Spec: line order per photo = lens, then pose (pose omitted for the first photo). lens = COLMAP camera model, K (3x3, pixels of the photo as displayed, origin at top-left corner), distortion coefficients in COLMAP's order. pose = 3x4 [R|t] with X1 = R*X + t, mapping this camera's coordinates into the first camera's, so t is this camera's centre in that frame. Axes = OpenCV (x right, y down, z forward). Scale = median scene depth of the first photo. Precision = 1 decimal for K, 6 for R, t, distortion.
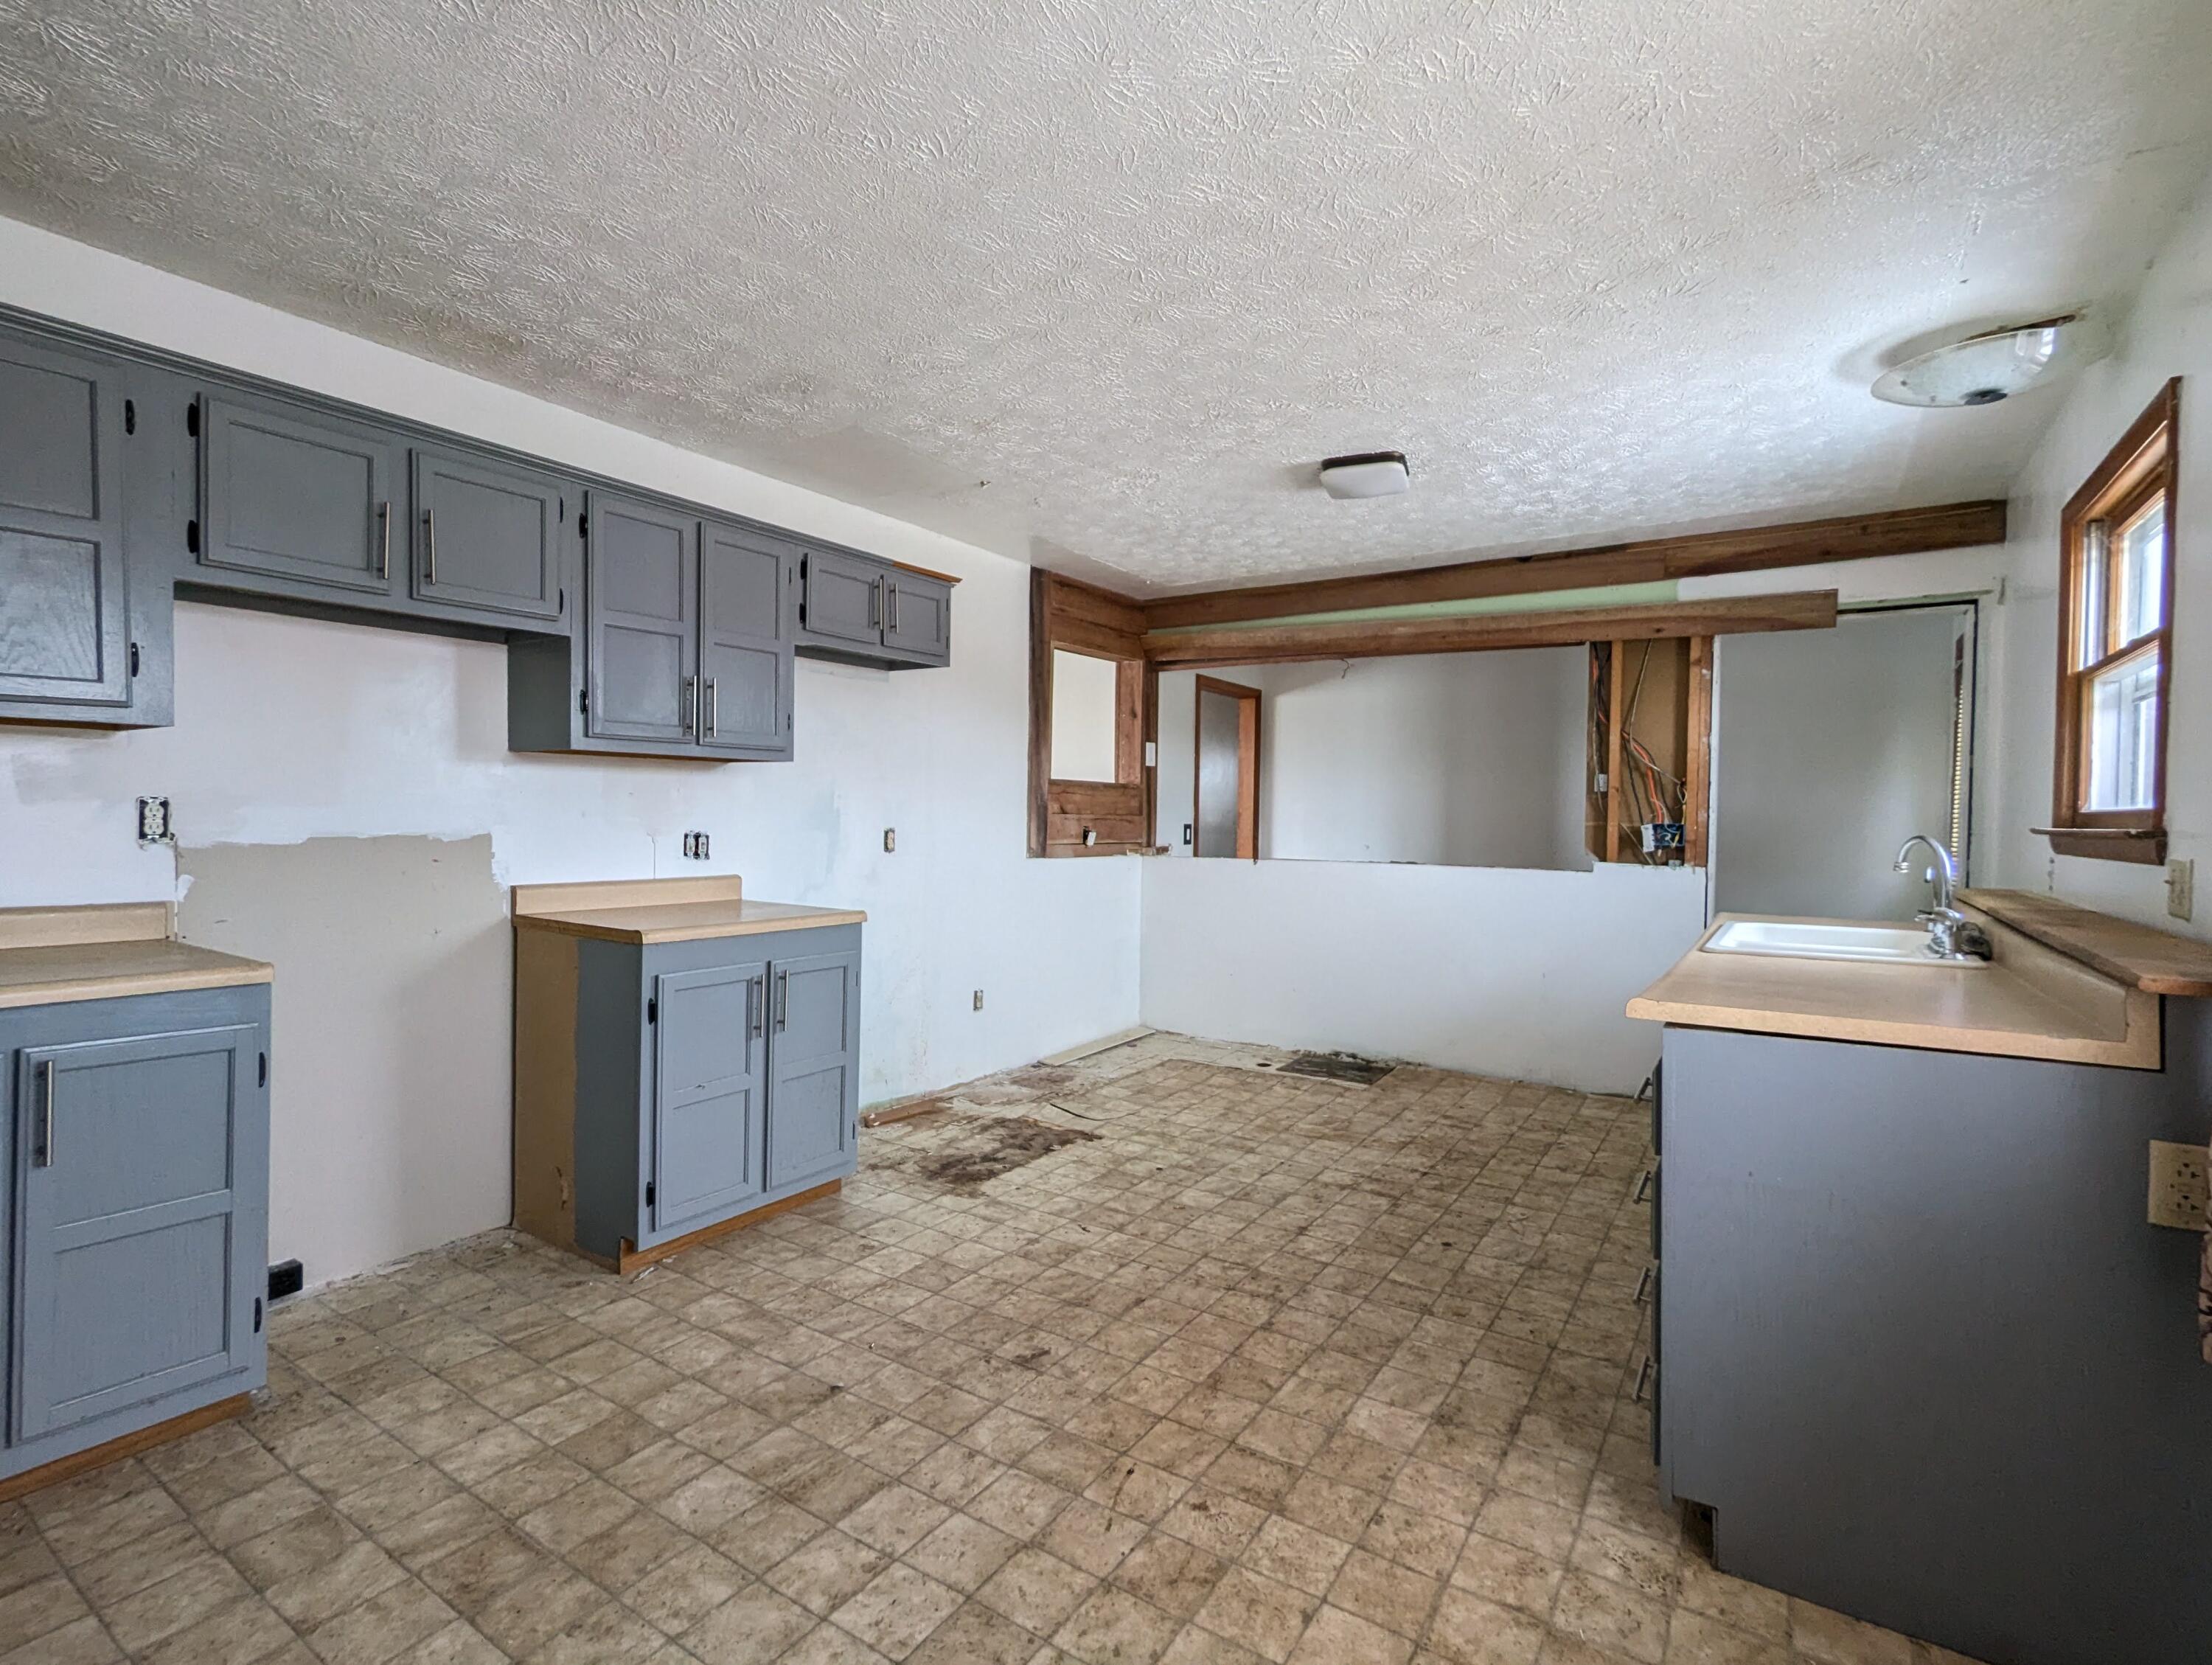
lens RADIAL K [[1050.3, 0, 1108.2], [0, 1050.3, 826.3], [0, 0, 1]] dist [-0.002899, -0.000034]
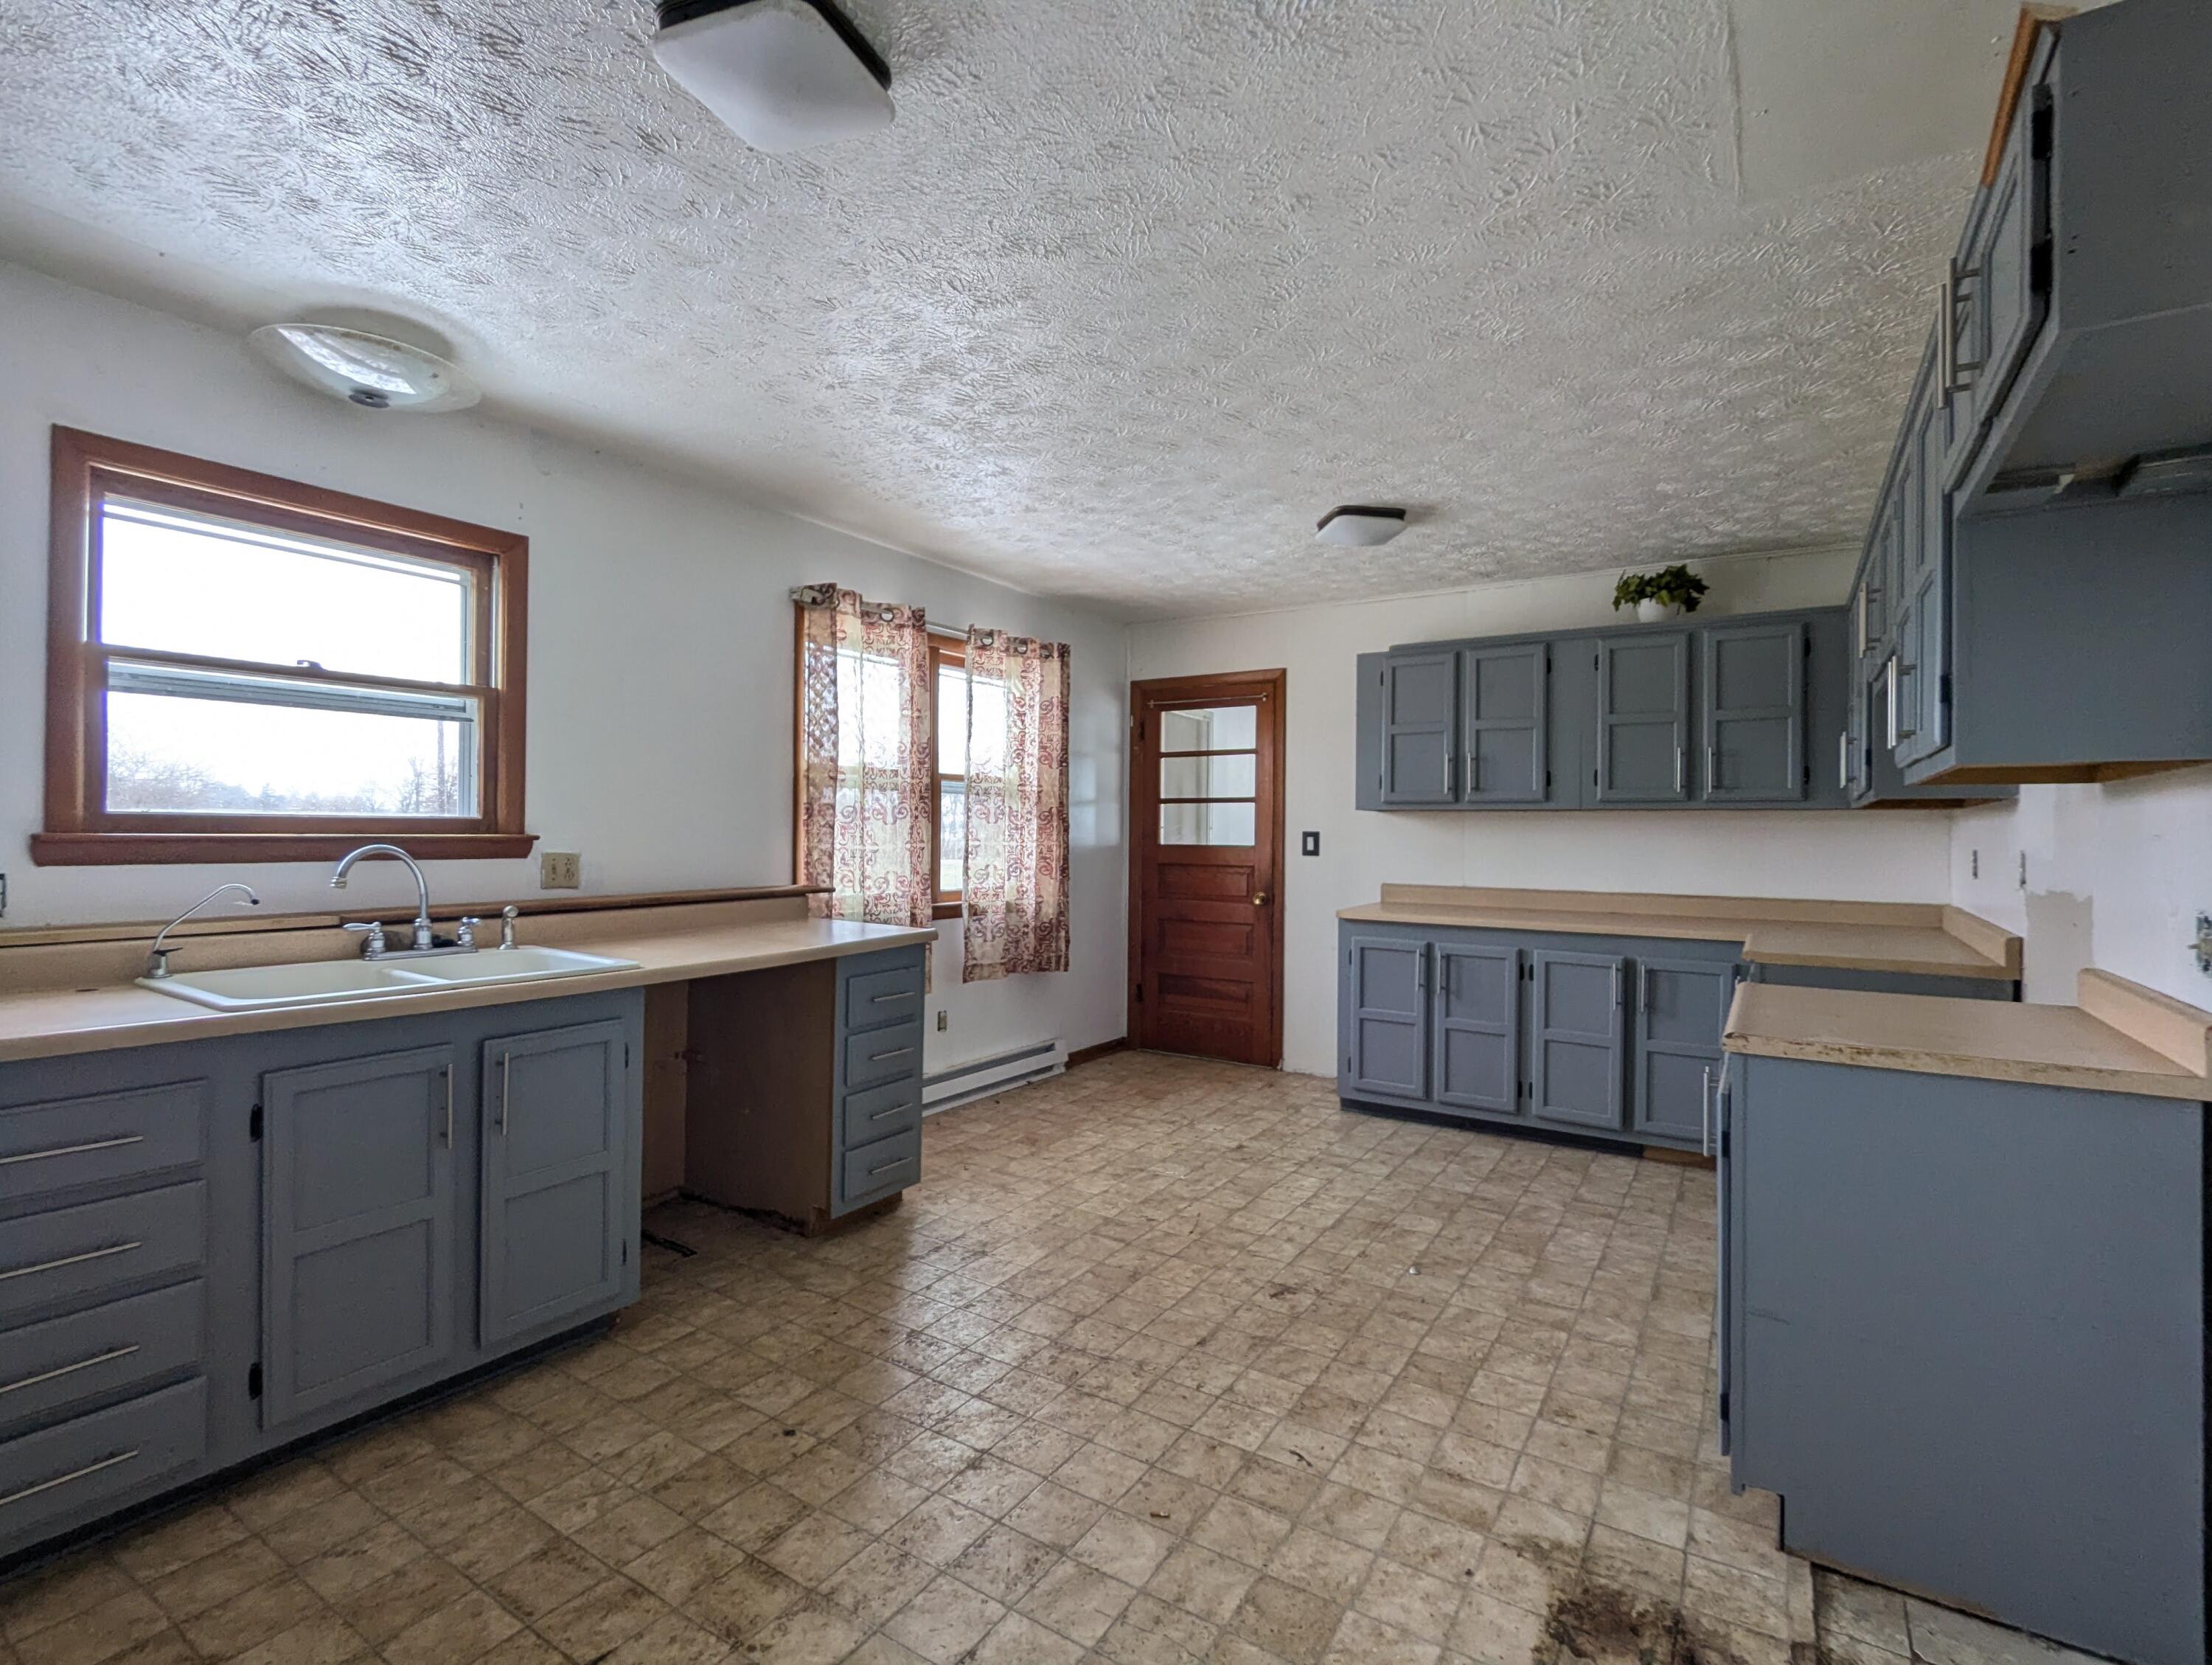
lens RADIAL K [[1050.3, 0, 1111.8], [0, 1050.3, 840.6], [0, 0, 1]] dist [-0.002899, -0.000034]
pose [[-0.999498, -0.026122, -0.017935, 0.135700], [-0.026498, 0.999427, 0.021050, -0.030894], [0.017375, 0.021515, -0.999618, 1.859723]]
